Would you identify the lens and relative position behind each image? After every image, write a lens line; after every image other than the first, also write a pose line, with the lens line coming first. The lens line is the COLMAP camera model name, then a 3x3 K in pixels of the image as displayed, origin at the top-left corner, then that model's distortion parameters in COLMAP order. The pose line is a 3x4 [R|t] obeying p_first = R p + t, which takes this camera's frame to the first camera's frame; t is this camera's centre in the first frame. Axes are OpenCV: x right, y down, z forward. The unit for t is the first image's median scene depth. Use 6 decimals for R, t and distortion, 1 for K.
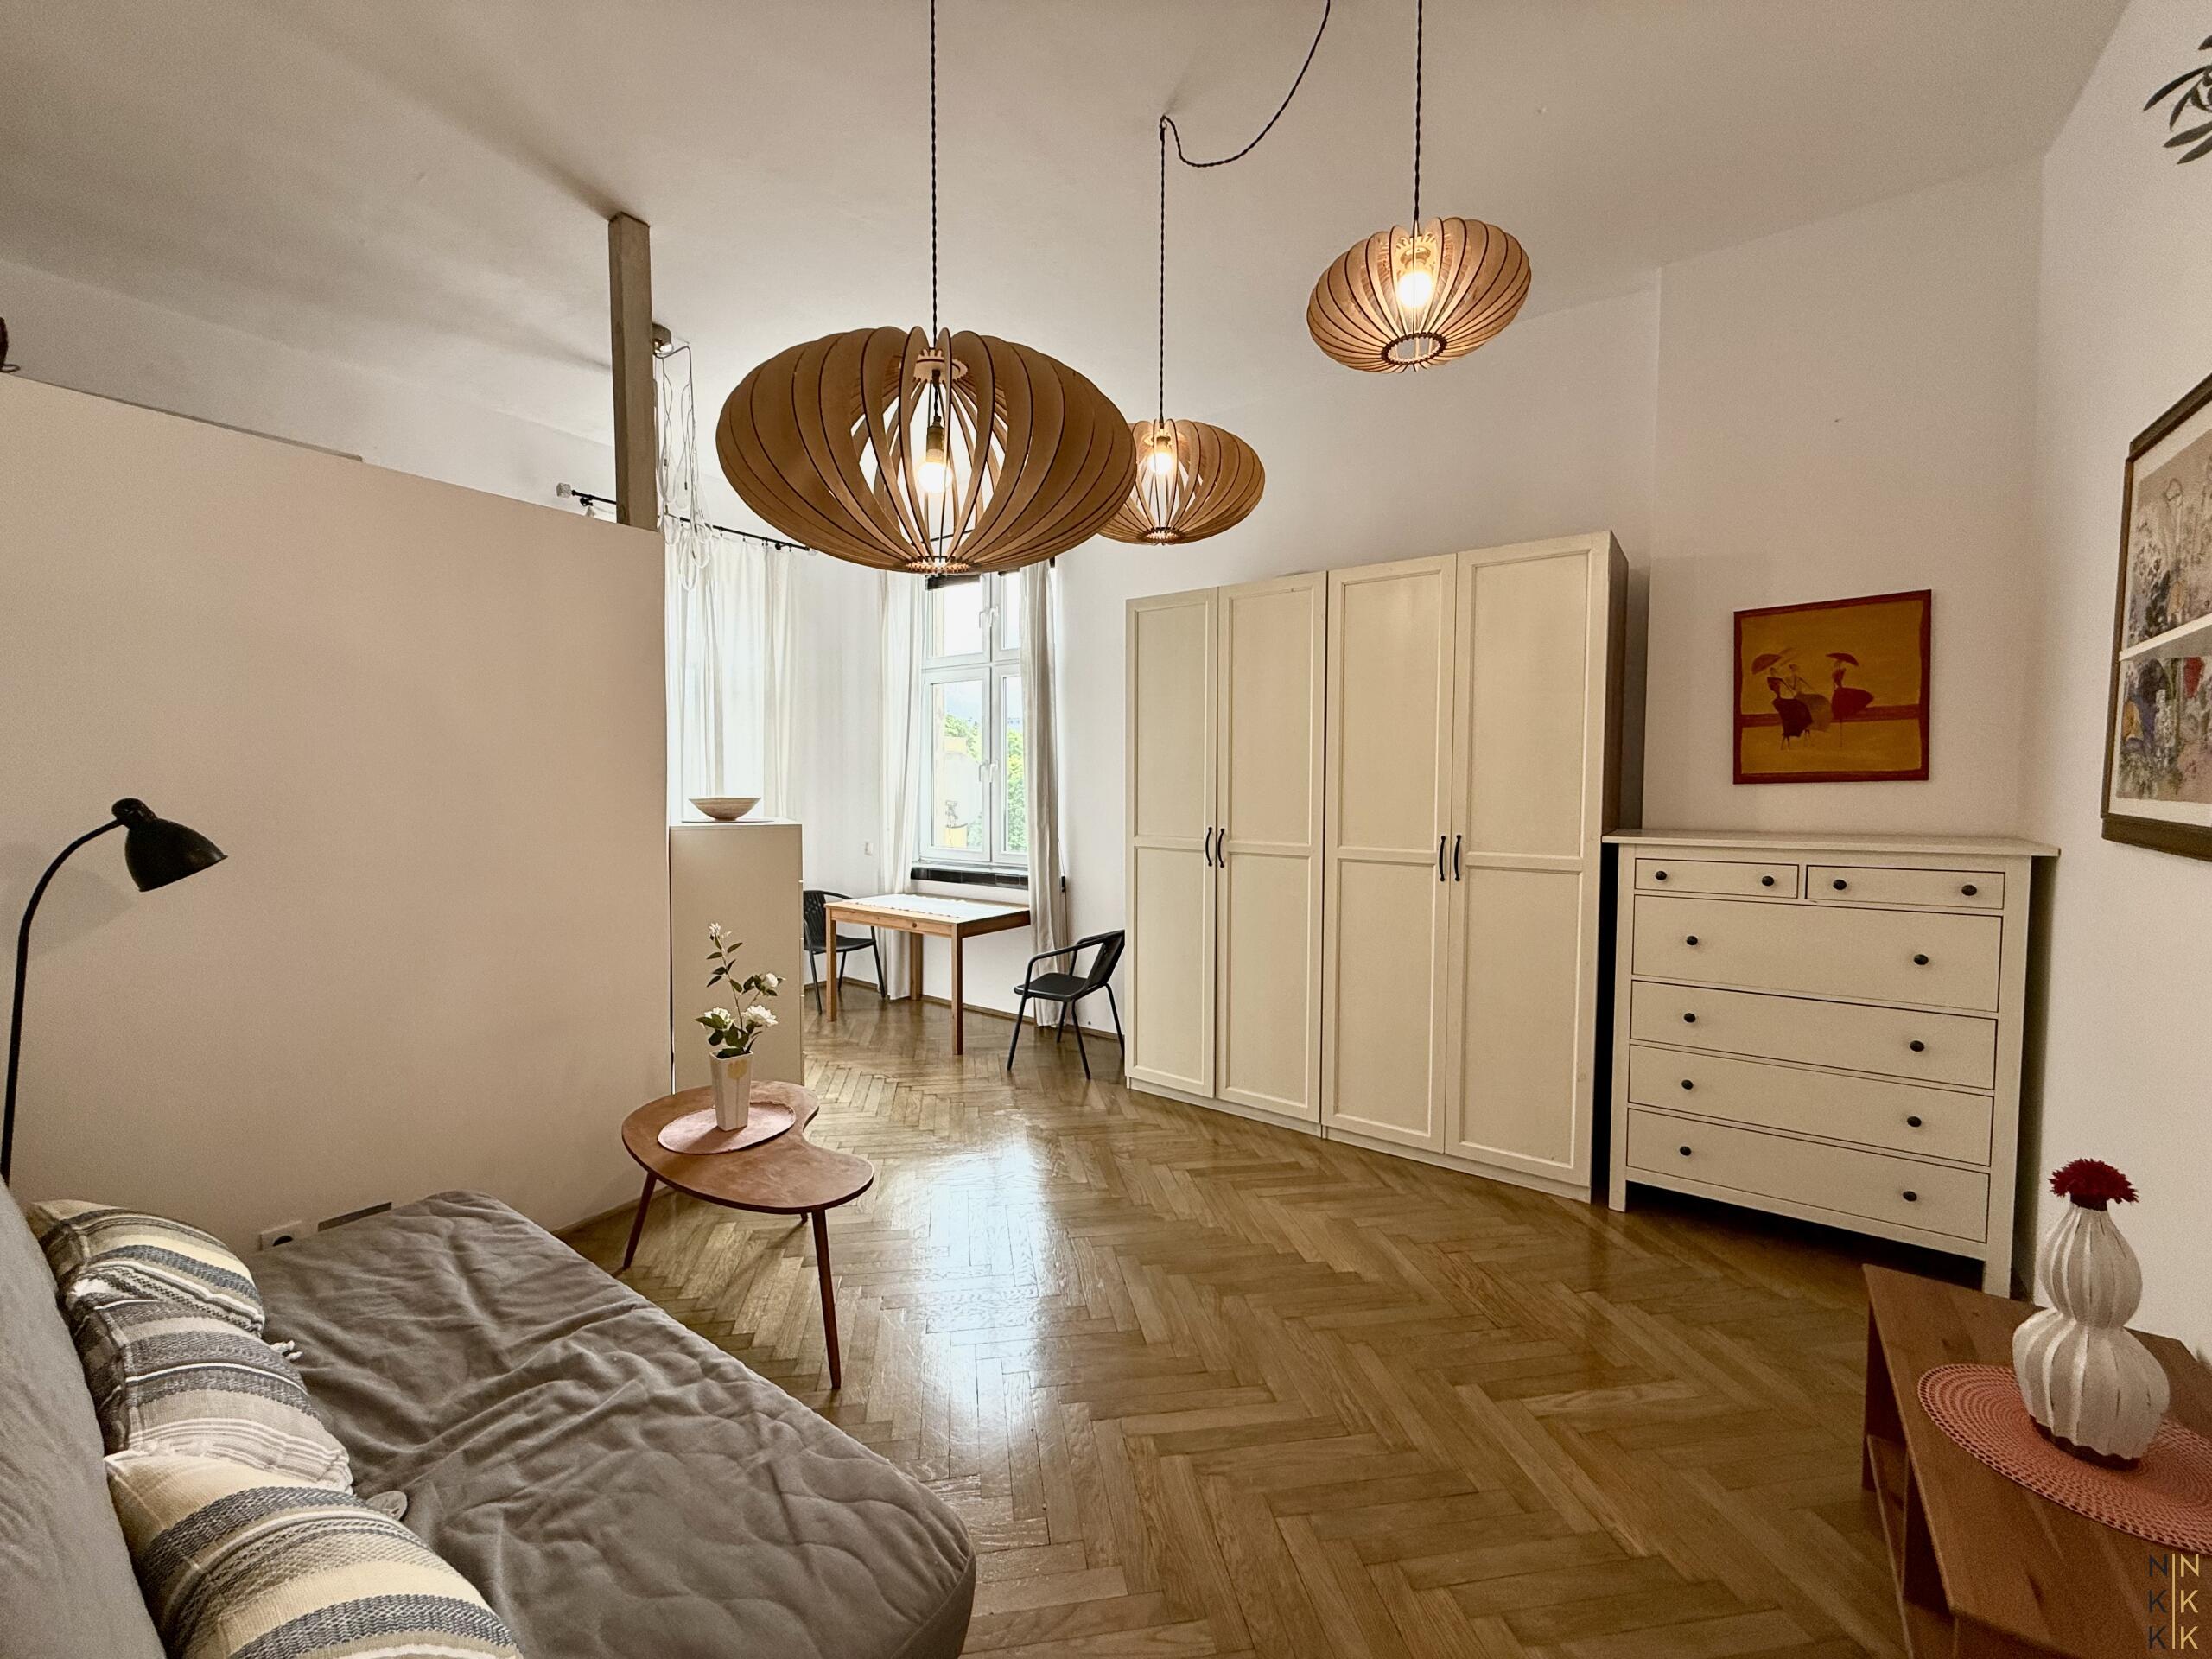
lens RADIAL K [[887.6, 0, 1106.0], [0, 887.6, 829.5], [0, 0, 1]] dist [0.001787, 0.000251]
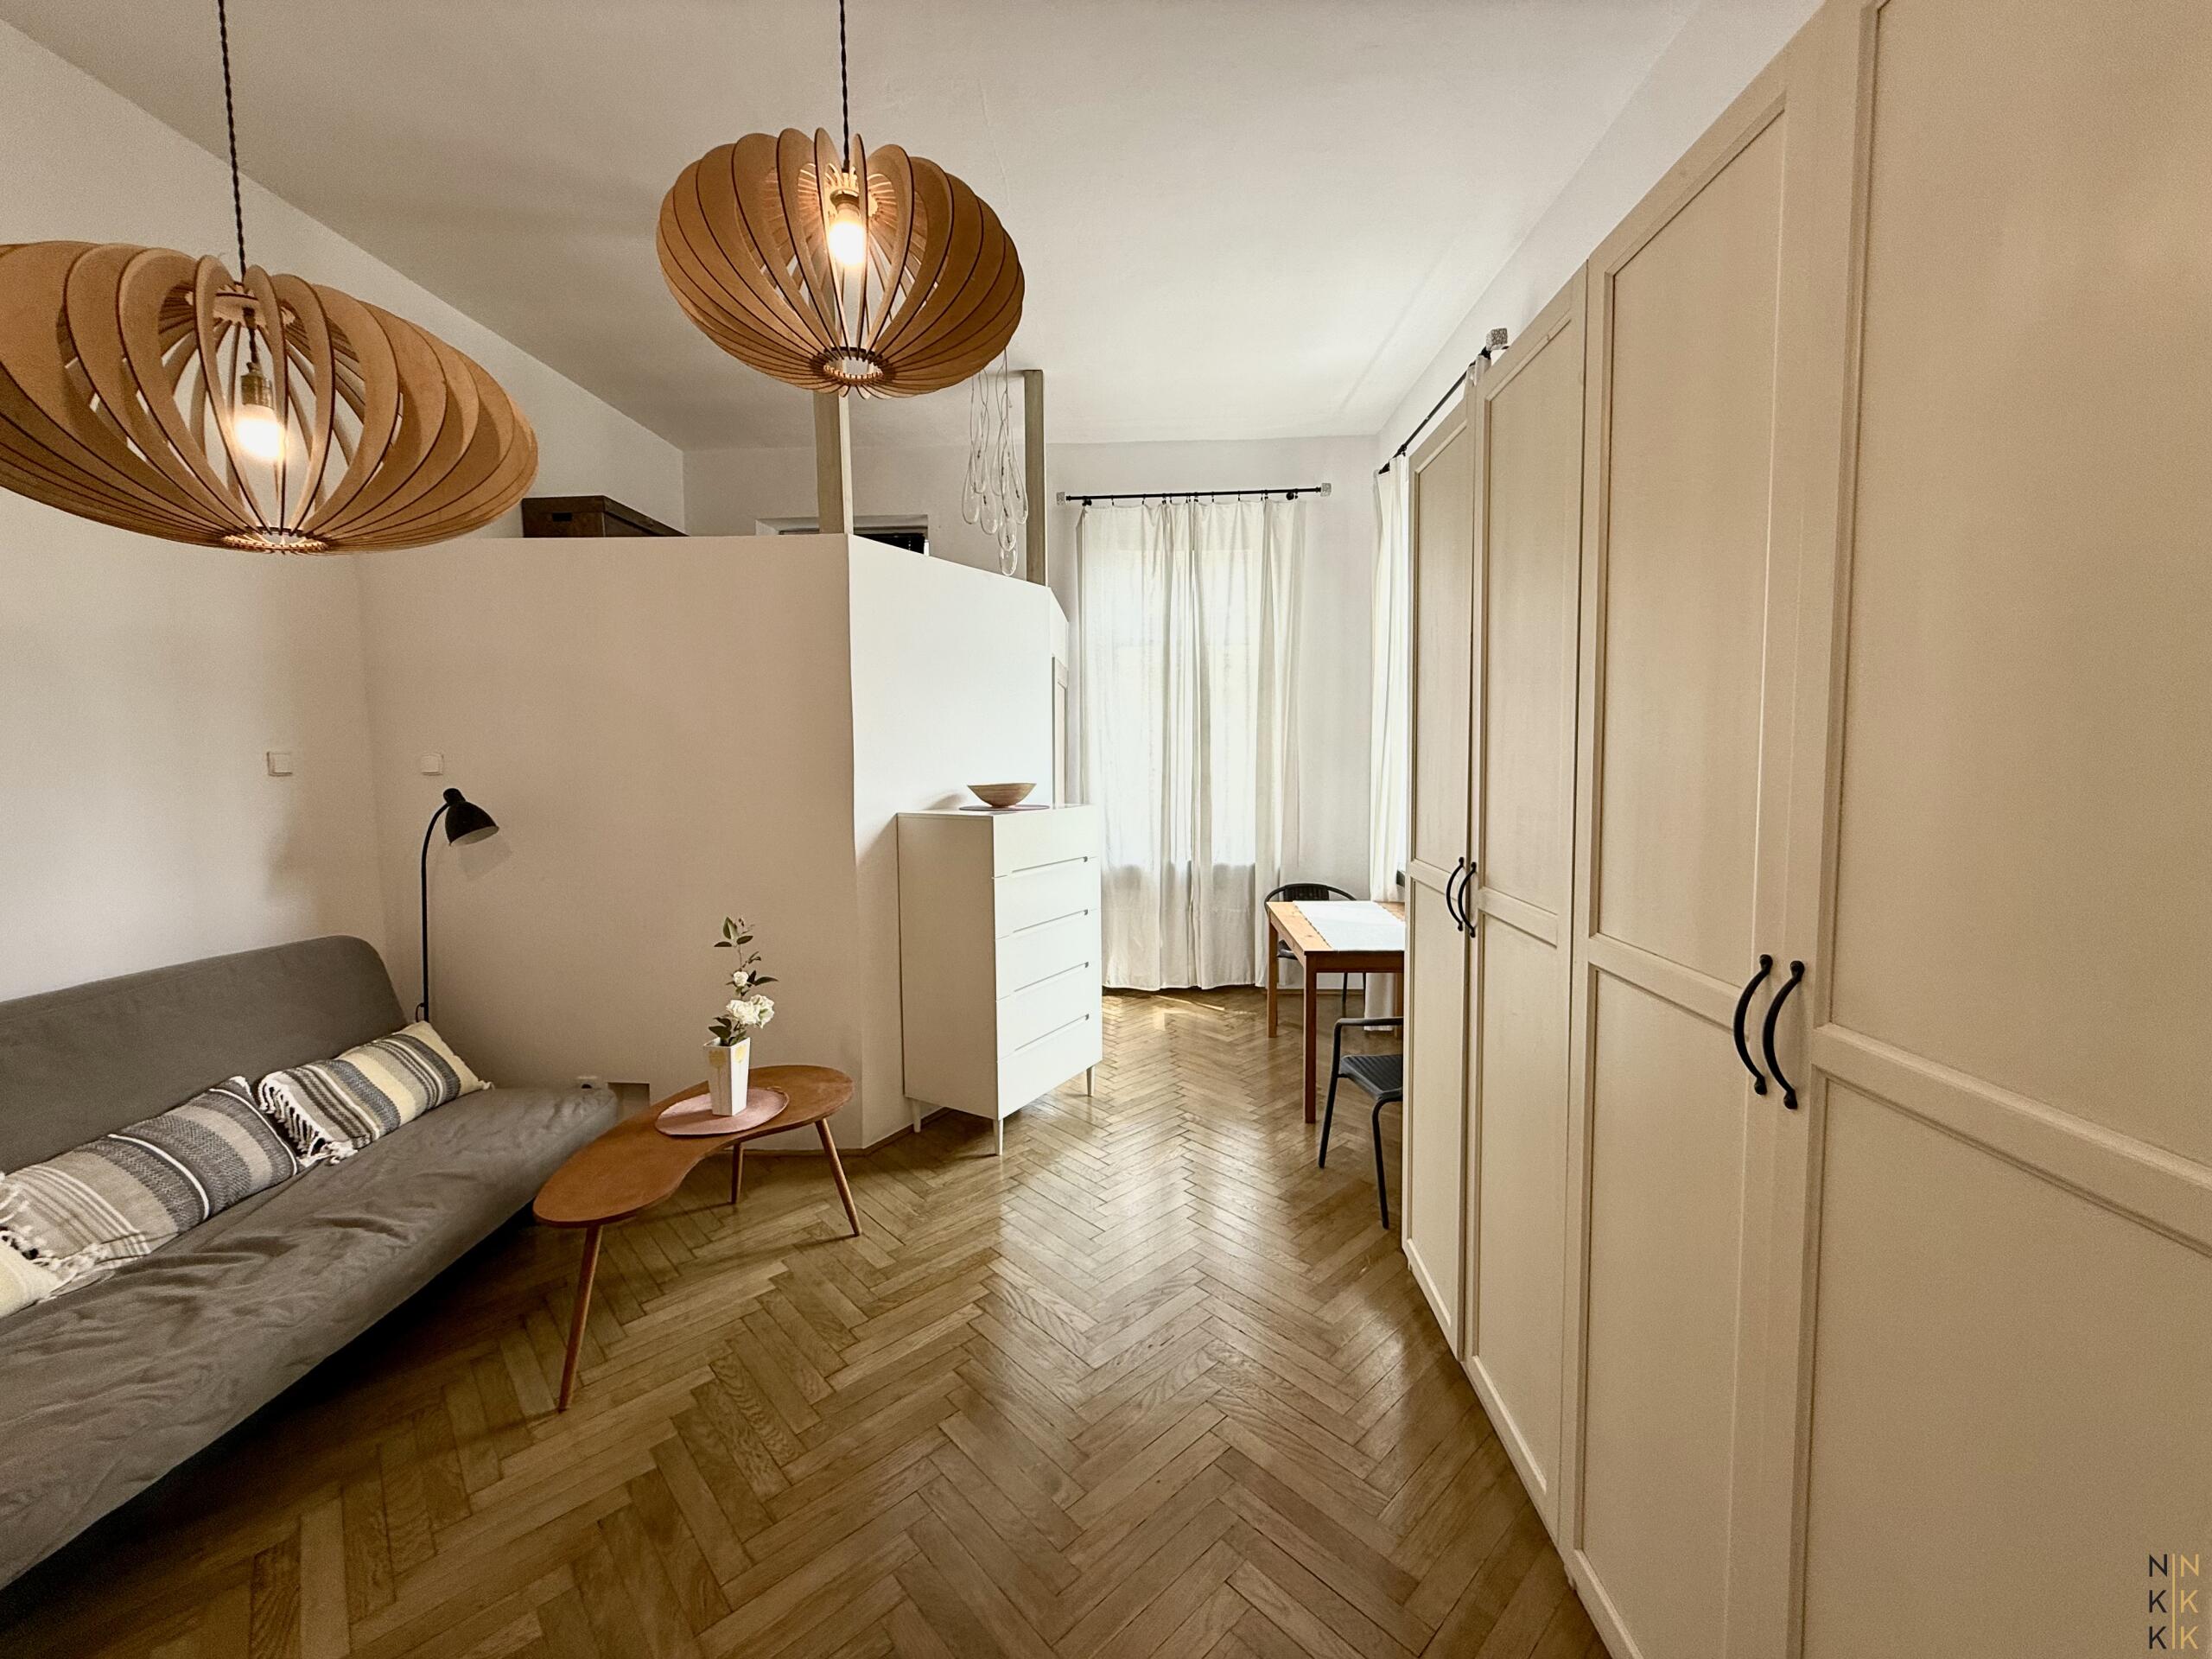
lens RADIAL K [[887.6, 0, 1106.0], [0, 887.6, 829.5], [0, 0, 1]] dist [0.001787, 0.000251]
pose [[0.544494, 0.060925, -0.836549, 0.681797], [-0.028638, 0.998127, 0.054052, -0.062285], [0.838276, -0.005474, 0.545219, 0.836786]]
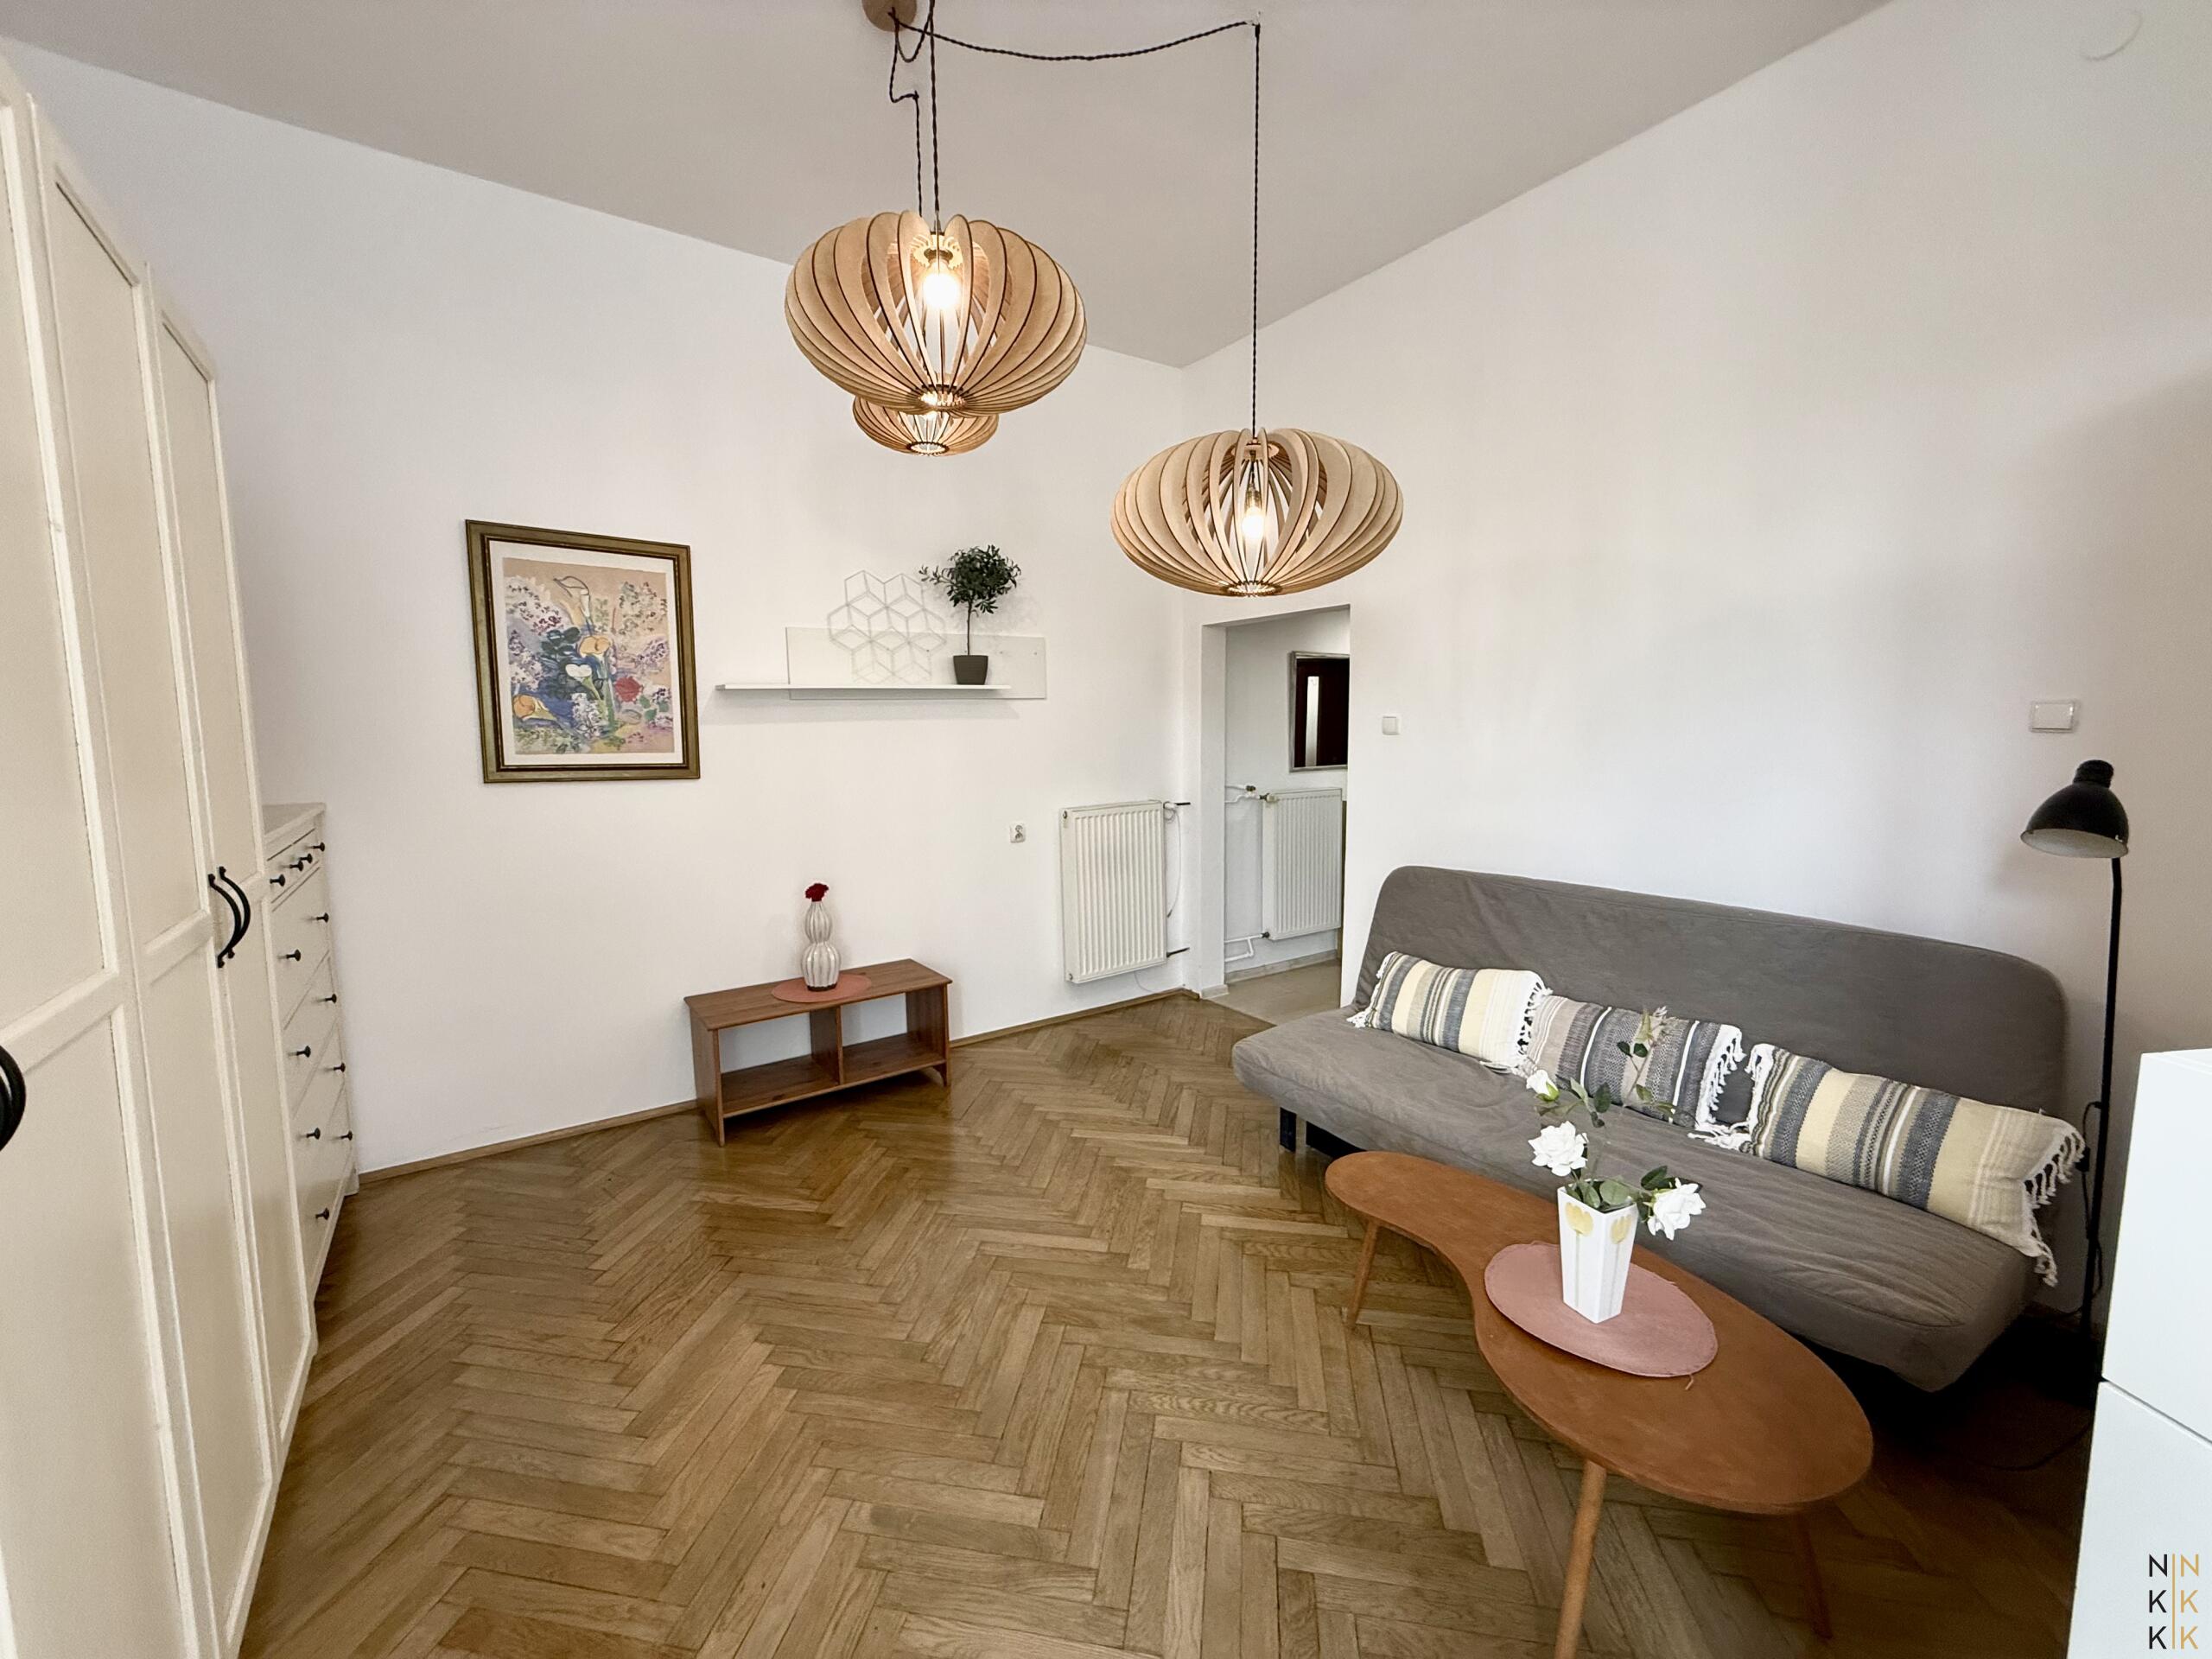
lens RADIAL K [[881.2, 0, 1109.1], [0, 881.2, 816.3], [0, 0, 1]] dist [-0.000254, -0.000132]
pose [[-0.946797, -0.031666, 0.320271, -0.296143], [0.021909, 0.986498, 0.162304, -0.121452], [-0.321086, 0.160685, -0.933319, 1.692294]]
